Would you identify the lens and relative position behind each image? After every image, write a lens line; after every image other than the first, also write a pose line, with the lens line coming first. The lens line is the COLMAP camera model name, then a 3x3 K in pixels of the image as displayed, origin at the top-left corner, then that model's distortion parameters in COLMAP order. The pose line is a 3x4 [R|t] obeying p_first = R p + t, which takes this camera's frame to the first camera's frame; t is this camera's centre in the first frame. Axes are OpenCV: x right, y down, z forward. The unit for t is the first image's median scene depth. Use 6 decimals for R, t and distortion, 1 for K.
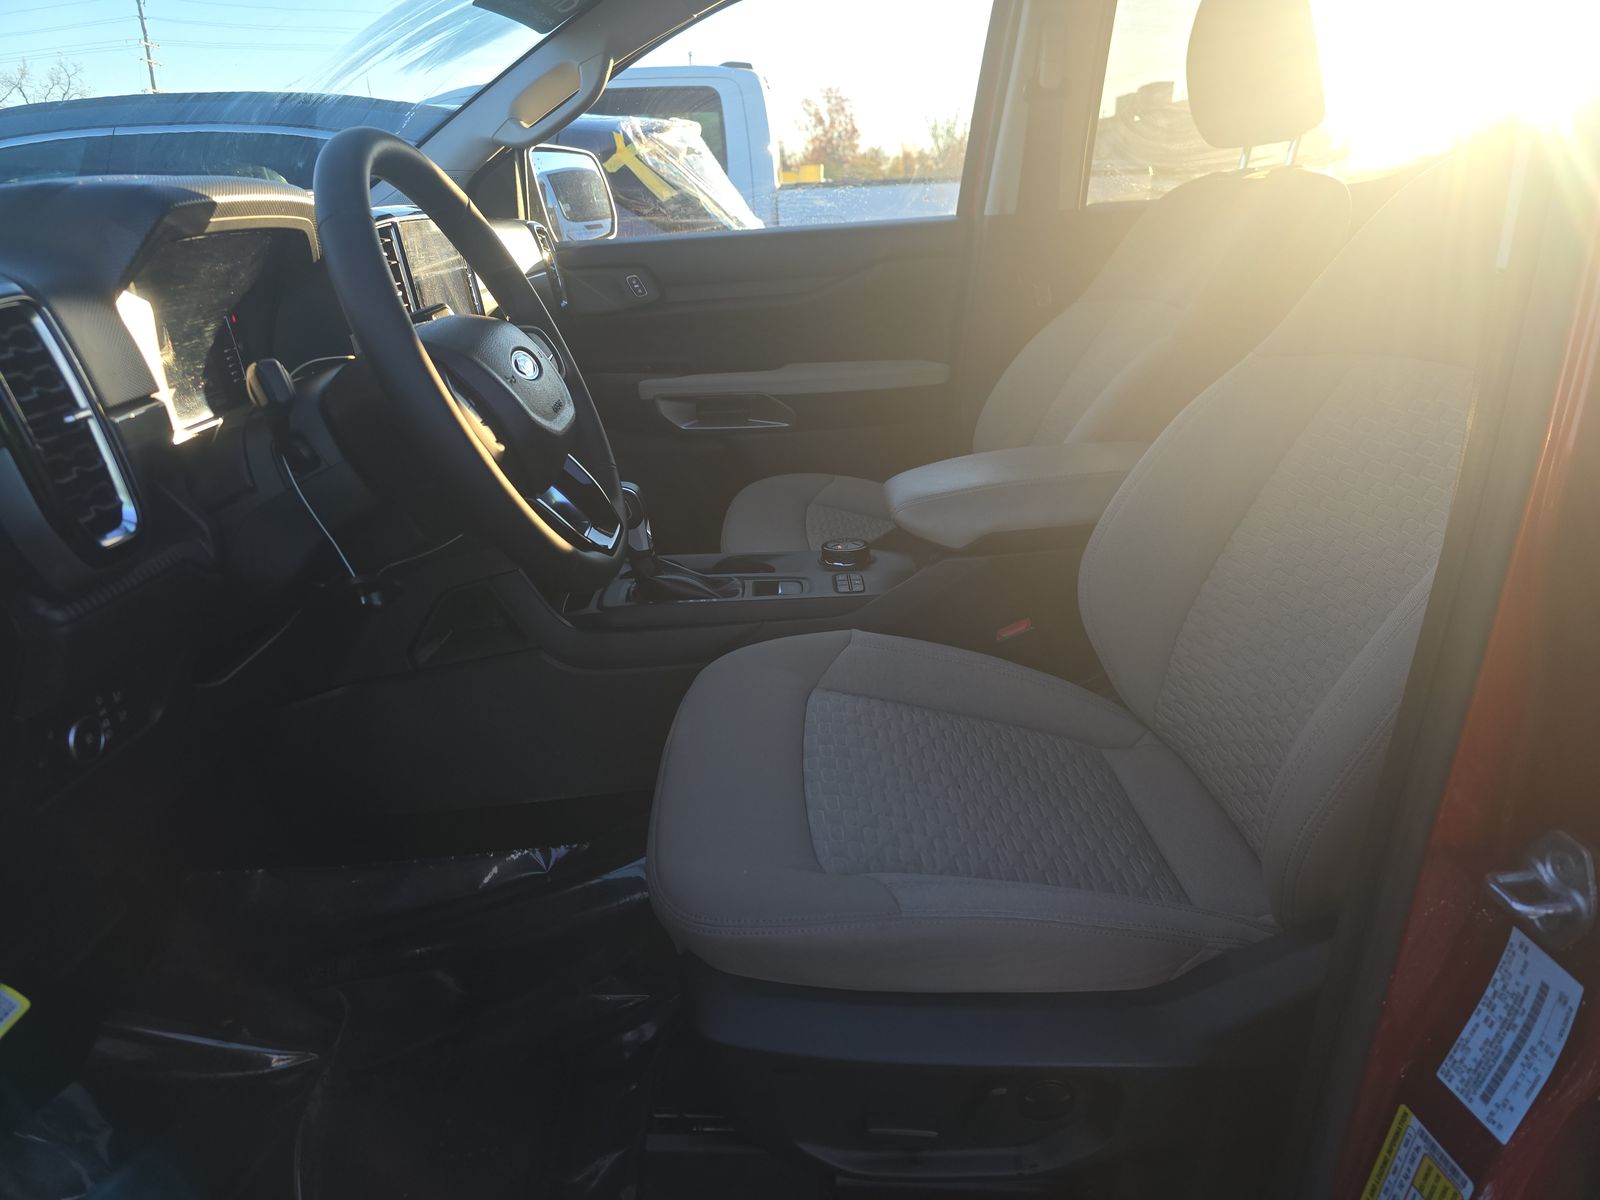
lens RADIAL K [[1085.3, 0, 802.1], [0, 1085.3, 621.1], [0, 0, 1]] dist [0.065093, -0.073758]
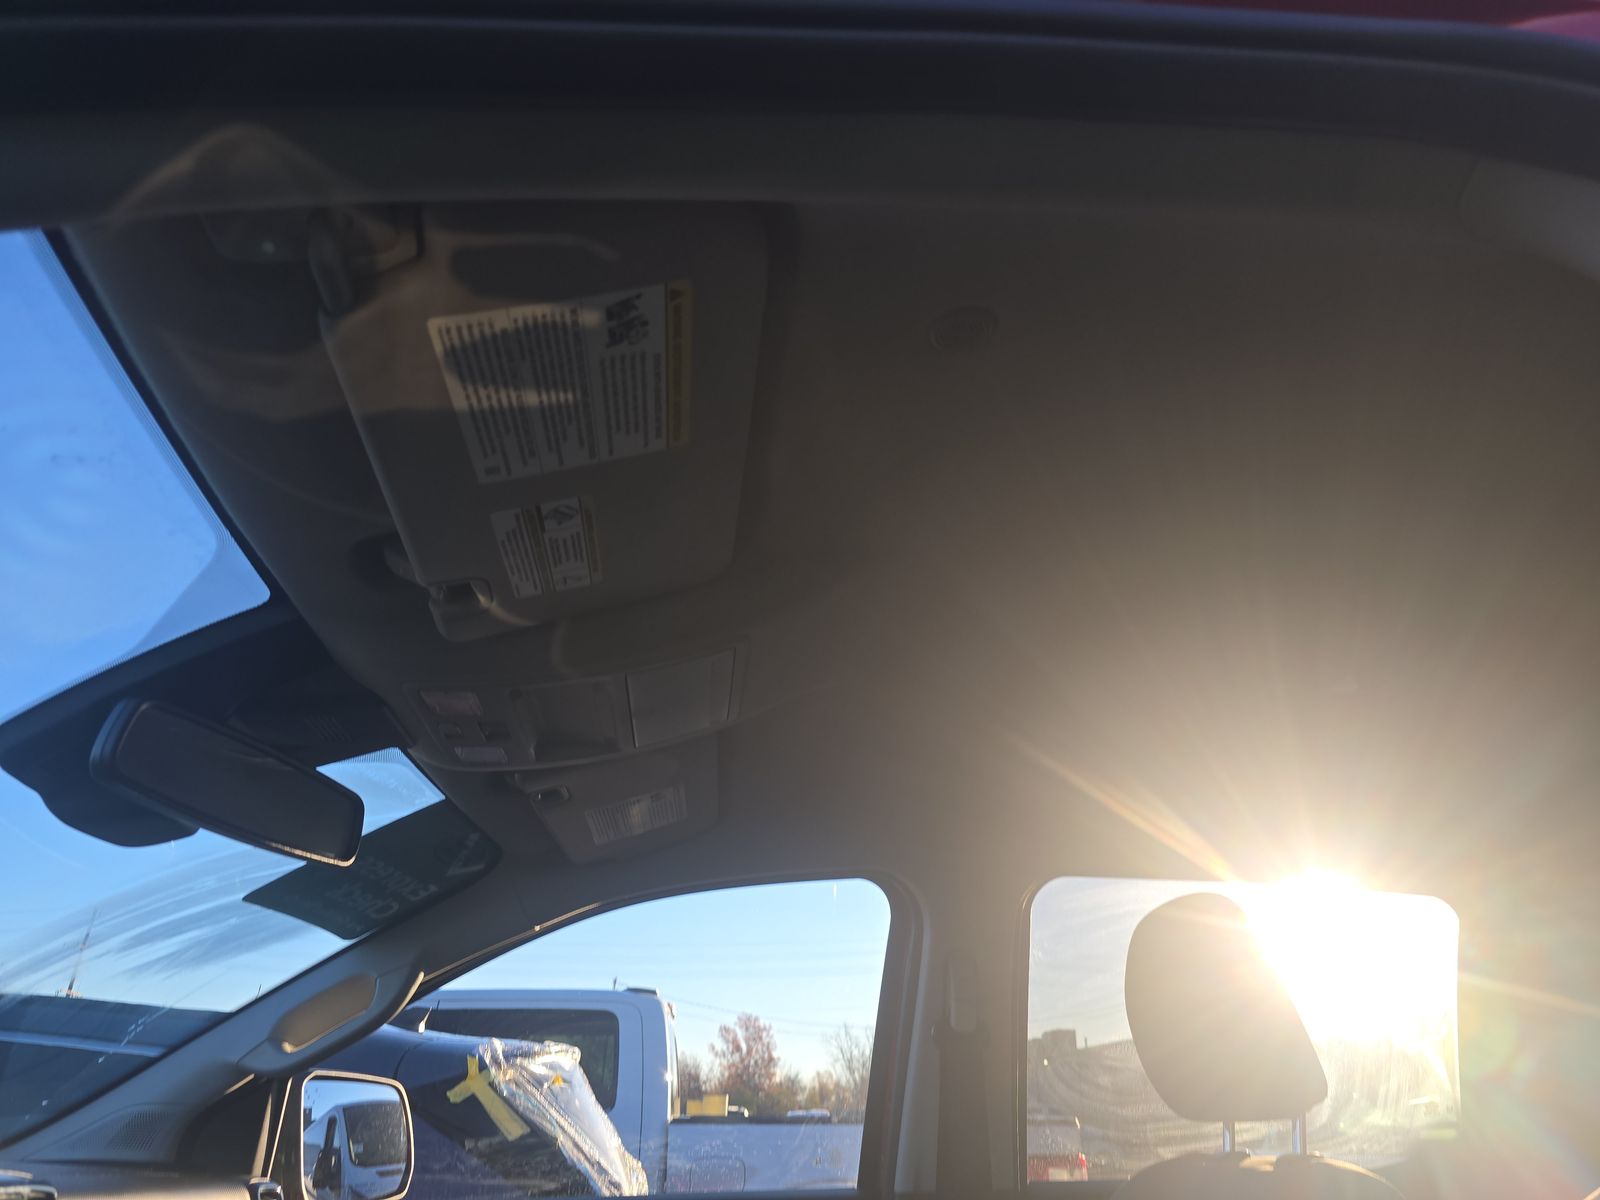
lens RADIAL K [[1085.3, 0, 802.1], [0, 1085.3, 621.1], [0, 0, 1]] dist [0.065093, -0.073758]
pose [[0.996773, 0.065279, 0.046723, 0.024122], [-0.011923, 0.695956, -0.717985, -0.056763], [-0.079386, 0.715111, 0.694489, 0.114486]]
